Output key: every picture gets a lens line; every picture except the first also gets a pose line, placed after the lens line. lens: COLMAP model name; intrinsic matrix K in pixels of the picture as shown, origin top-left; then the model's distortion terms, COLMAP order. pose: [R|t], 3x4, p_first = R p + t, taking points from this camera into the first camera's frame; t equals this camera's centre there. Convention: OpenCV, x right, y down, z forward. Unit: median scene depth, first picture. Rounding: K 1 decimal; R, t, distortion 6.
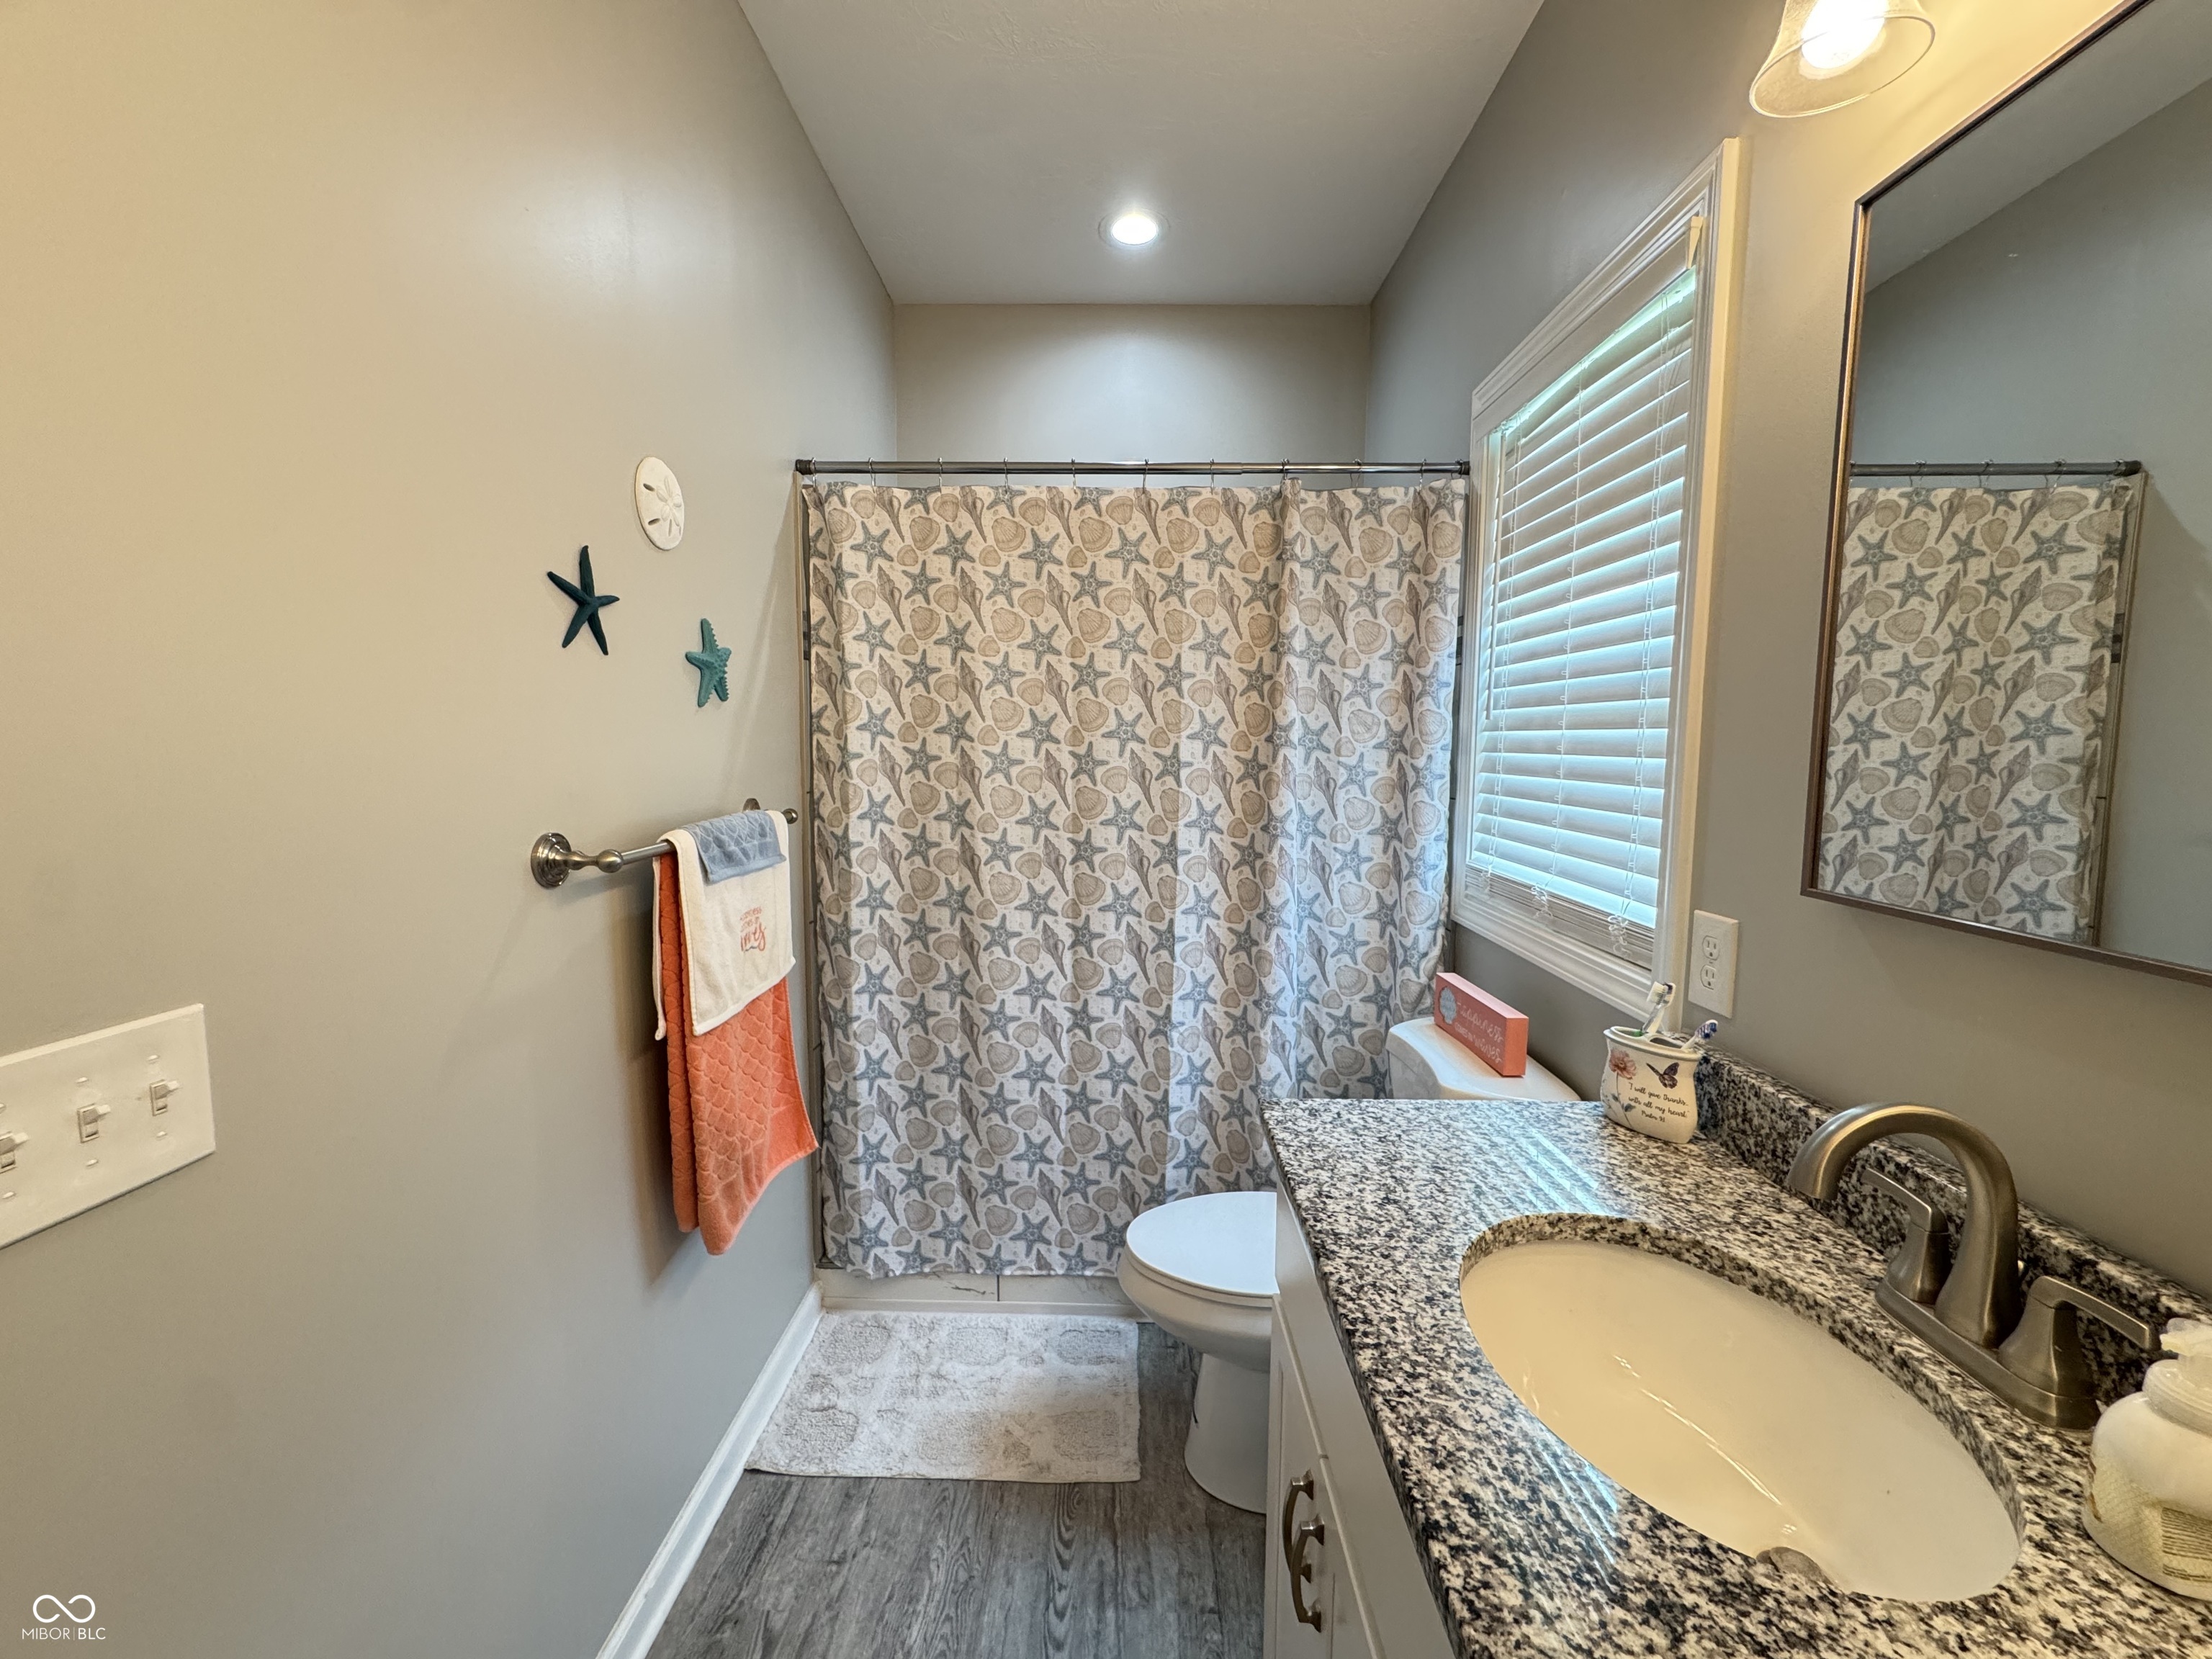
lens RADIAL K [[885.8, 0, 1101.6], [0, 885.8, 827.3], [0, 0, 1]] dist [-0.001282, 0.000374]
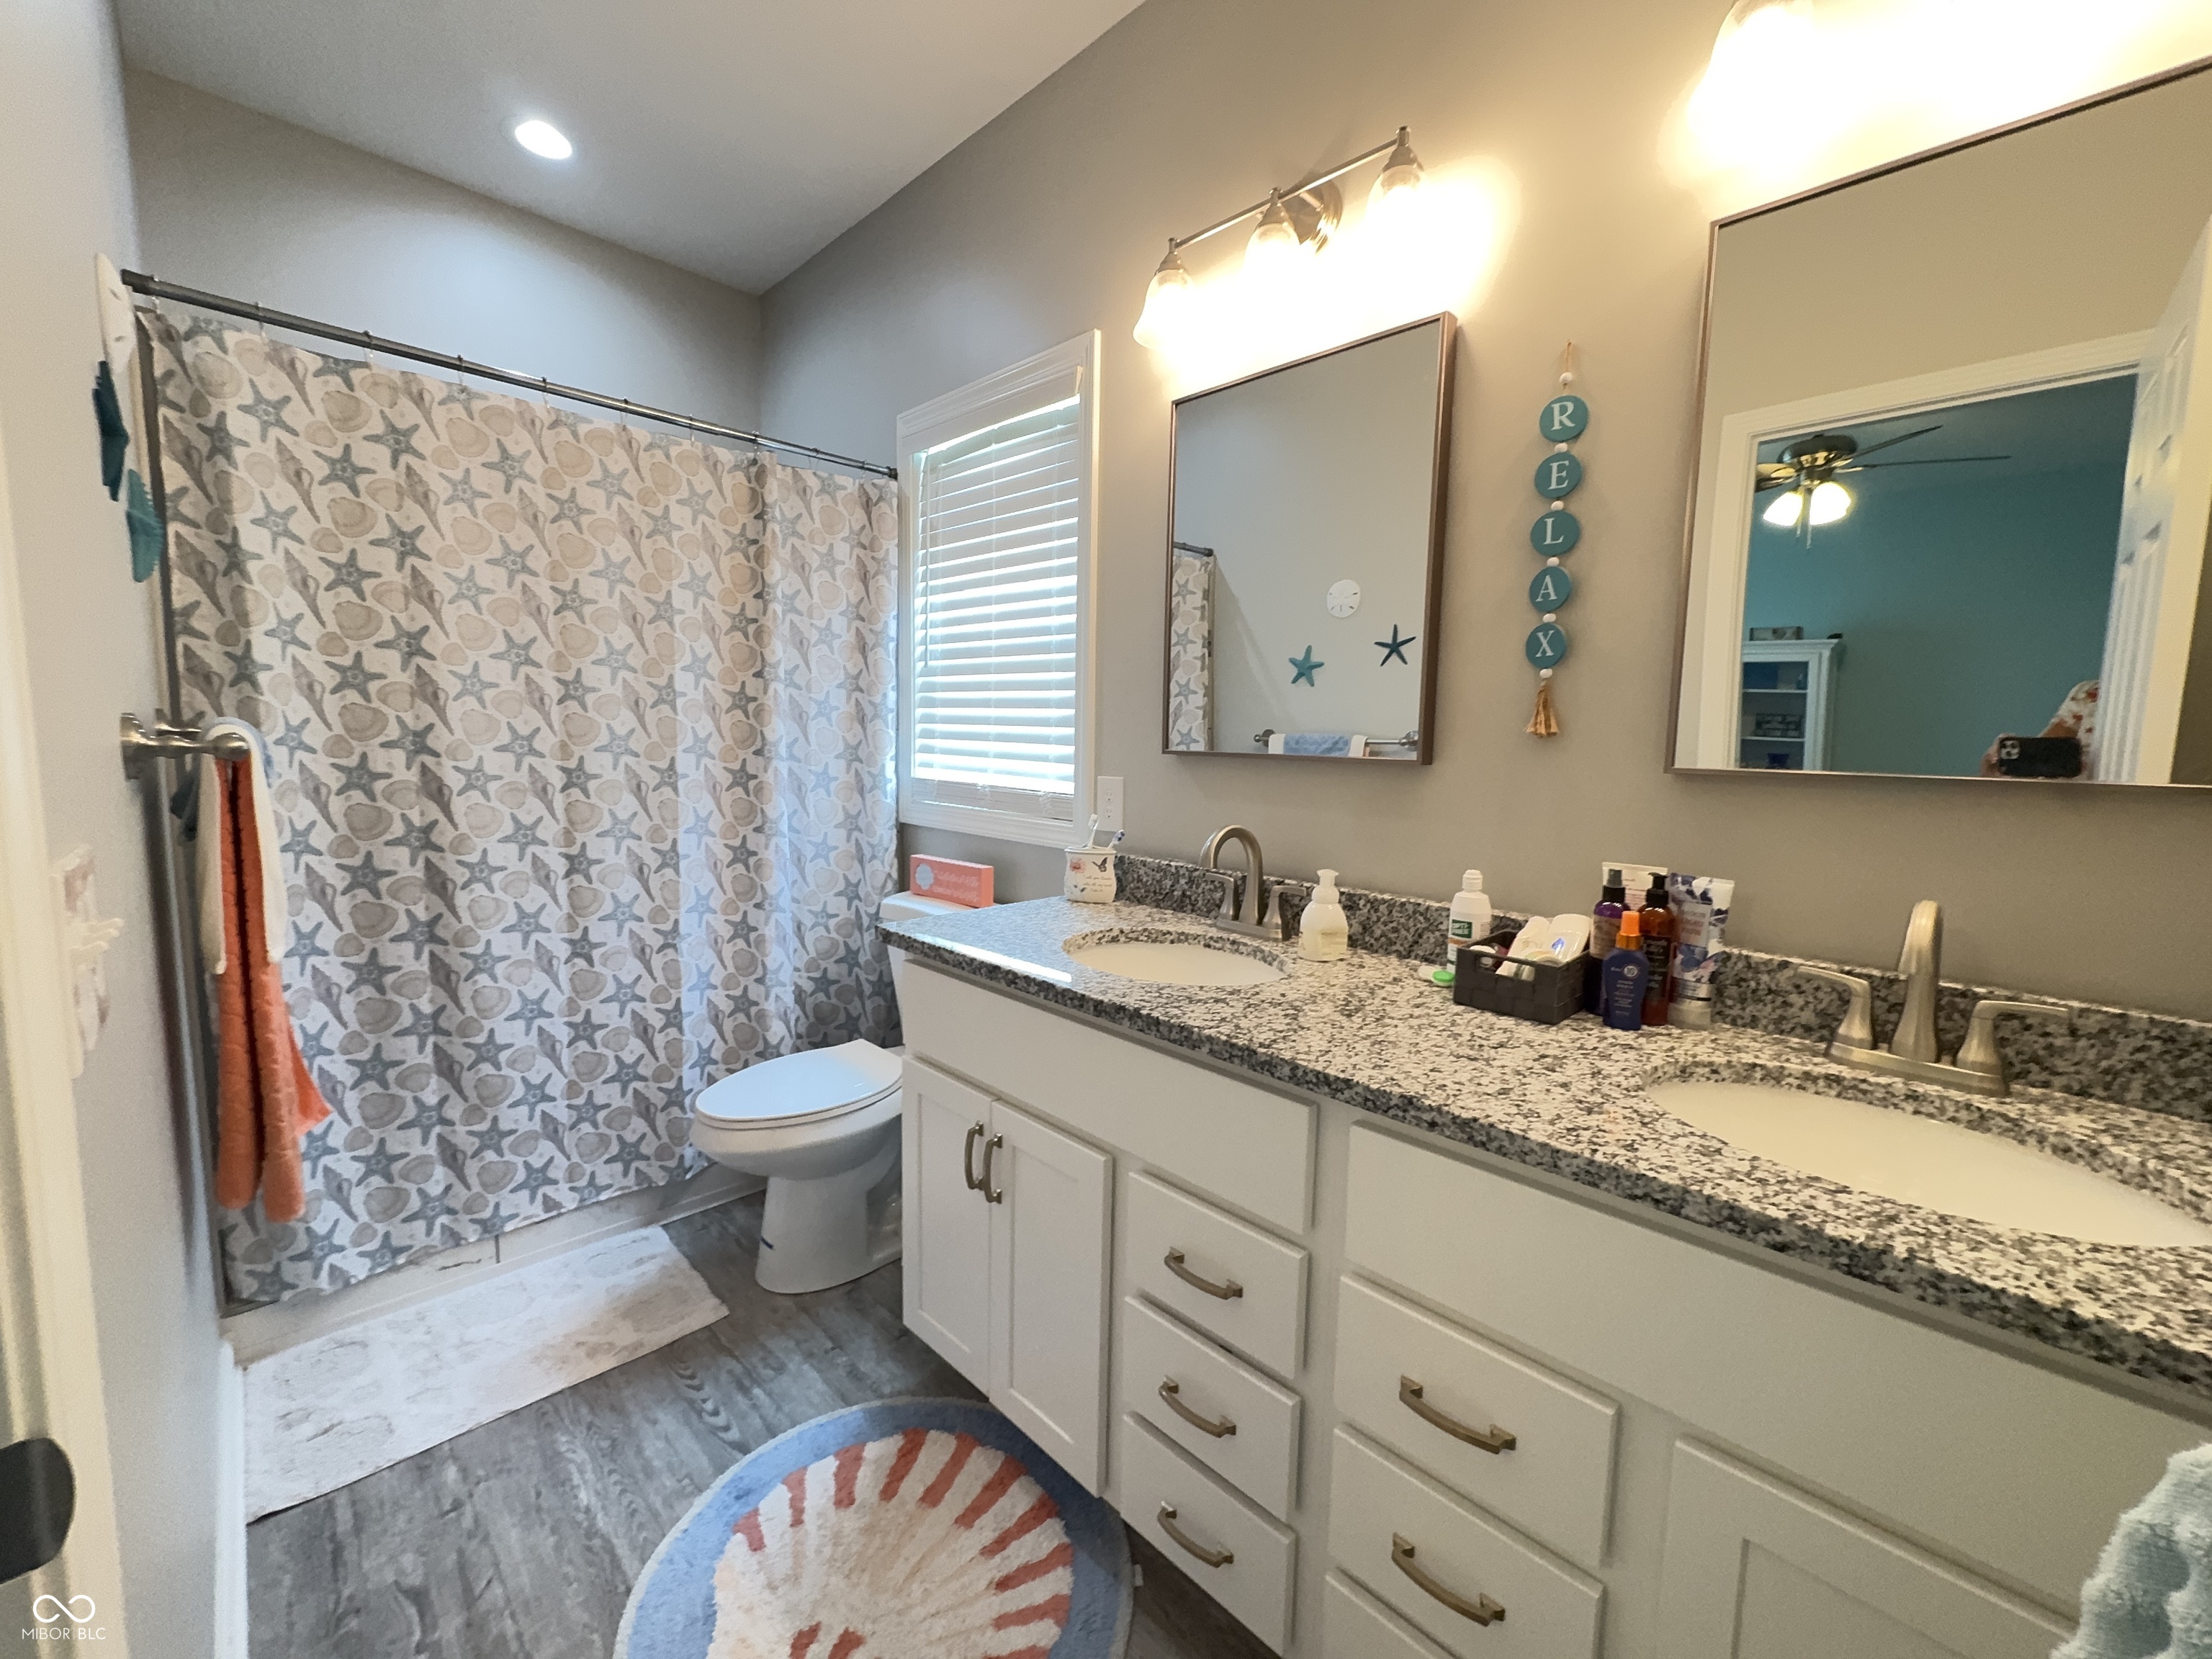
lens RADIAL K [[885.8, 0, 1105.6], [0, 885.8, 821.0], [0, 0, 1]] dist [-0.001282, 0.000374]
pose [[0.697069, -0.062944, 0.714236, -0.323878], [0.049597, 0.997986, 0.039545, 0.066198], [-0.715287, 0.007858, 0.698787, -0.124081]]
